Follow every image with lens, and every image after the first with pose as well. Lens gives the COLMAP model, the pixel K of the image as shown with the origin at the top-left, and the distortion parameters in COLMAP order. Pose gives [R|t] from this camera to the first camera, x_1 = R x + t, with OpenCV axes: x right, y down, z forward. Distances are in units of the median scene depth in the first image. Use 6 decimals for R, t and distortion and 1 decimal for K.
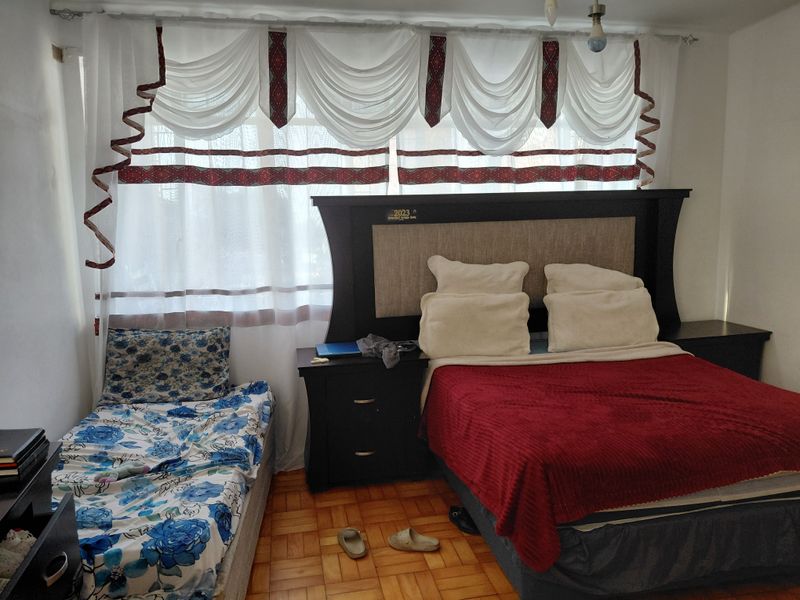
lens RADIAL K [[595.2, 0, 400.0], [0, 595.2, 300.0], [0, 0, 1]] dist [0.123563, -0.213148]
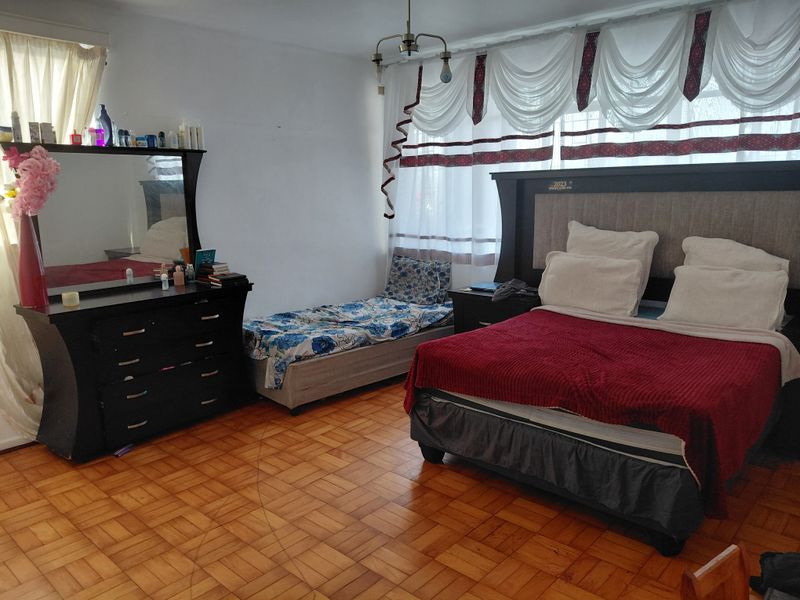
lens RADIAL K [[595.2, 0, 400.0], [0, 595.2, 300.0], [0, 0, 1]] dist [0.123563, -0.213148]
pose [[0.596591, 0.157335, -0.786972, 0.842251], [-0.114315, 0.987256, 0.110716, -0.012896], [0.794362, 0.023910, 0.606974, 0.007196]]
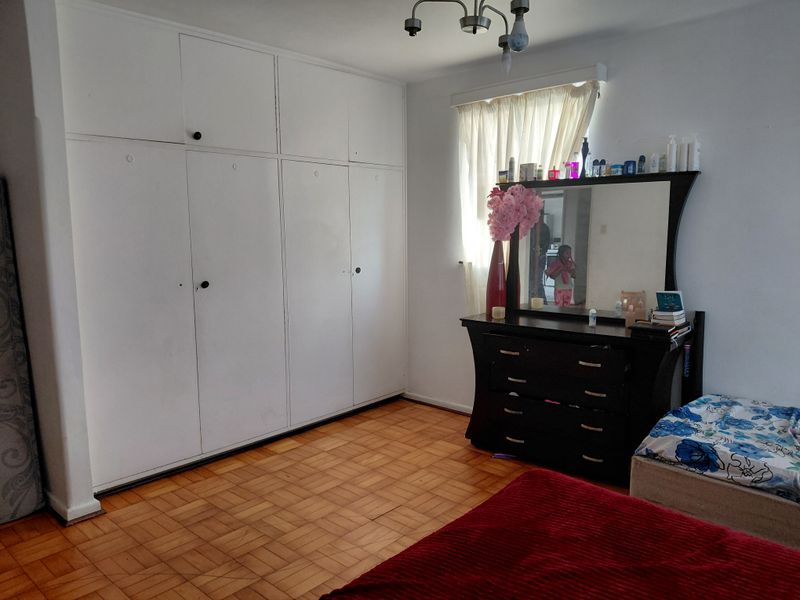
lens RADIAL K [[595.2, 0, 400.0], [0, 595.2, 300.0], [0, 0, 1]] dist [0.123563, -0.213148]
pose [[-0.804797, 0.097131, -0.585549, 0.575910], [-0.064385, 0.966412, 0.248800, -0.141255], [0.590048, 0.237934, -0.771512, 0.945191]]
